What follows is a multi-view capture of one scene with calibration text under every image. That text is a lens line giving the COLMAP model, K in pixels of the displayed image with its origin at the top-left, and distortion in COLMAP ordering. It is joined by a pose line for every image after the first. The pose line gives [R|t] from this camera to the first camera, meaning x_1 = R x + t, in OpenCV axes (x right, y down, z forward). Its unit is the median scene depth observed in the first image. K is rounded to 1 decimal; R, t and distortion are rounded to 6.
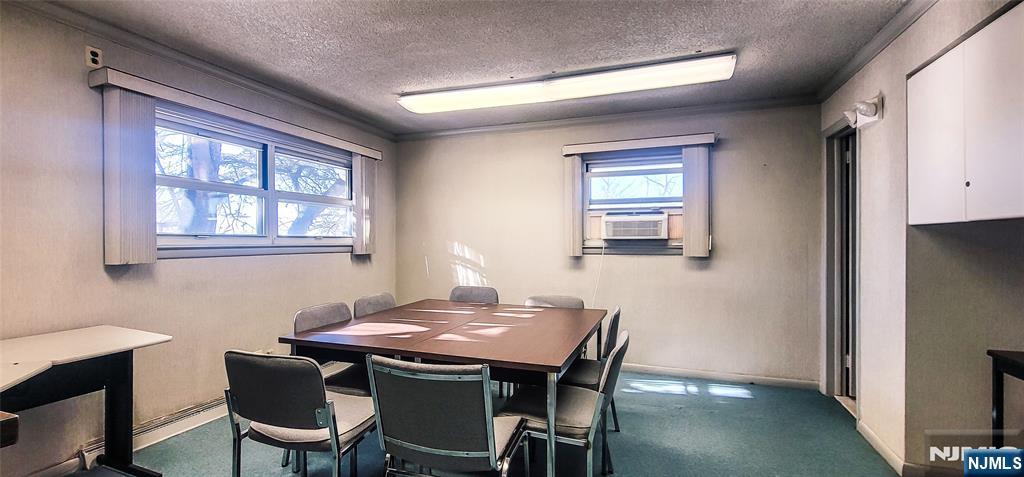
lens RADIAL K [[429.1, 0, 512.0], [0, 429.1, 238.5], [0, 0, 1]] dist [0.000508, 0.000203]
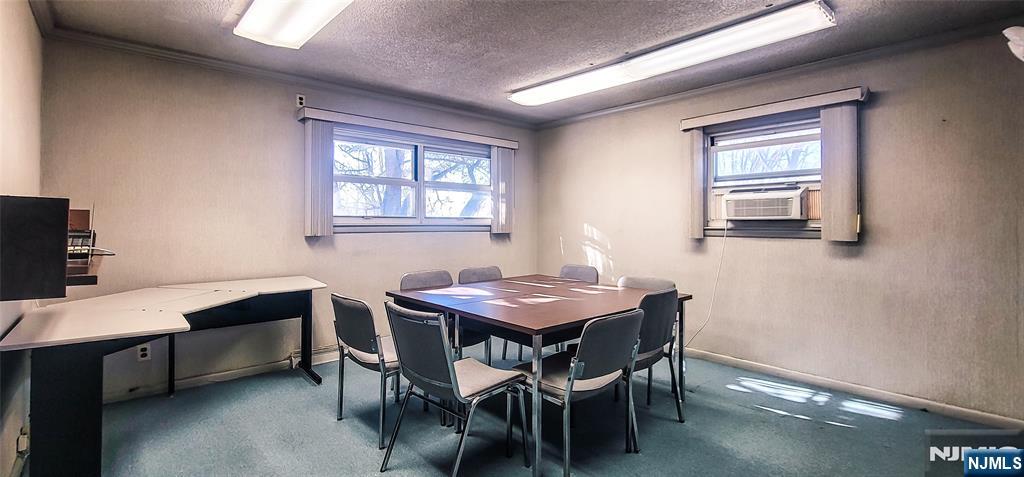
lens RADIAL K [[442.8, 0, 511.9], [0, 442.8, 215.4], [0, 0, 1]] dist [-0.001043, -0.000105]
pose [[0.887023, -0.005291, -0.461694, 0.261677], [-0.000563, 0.999921, -0.012542, 0.004586], [0.461724, 0.011385, 0.886950, -0.031095]]
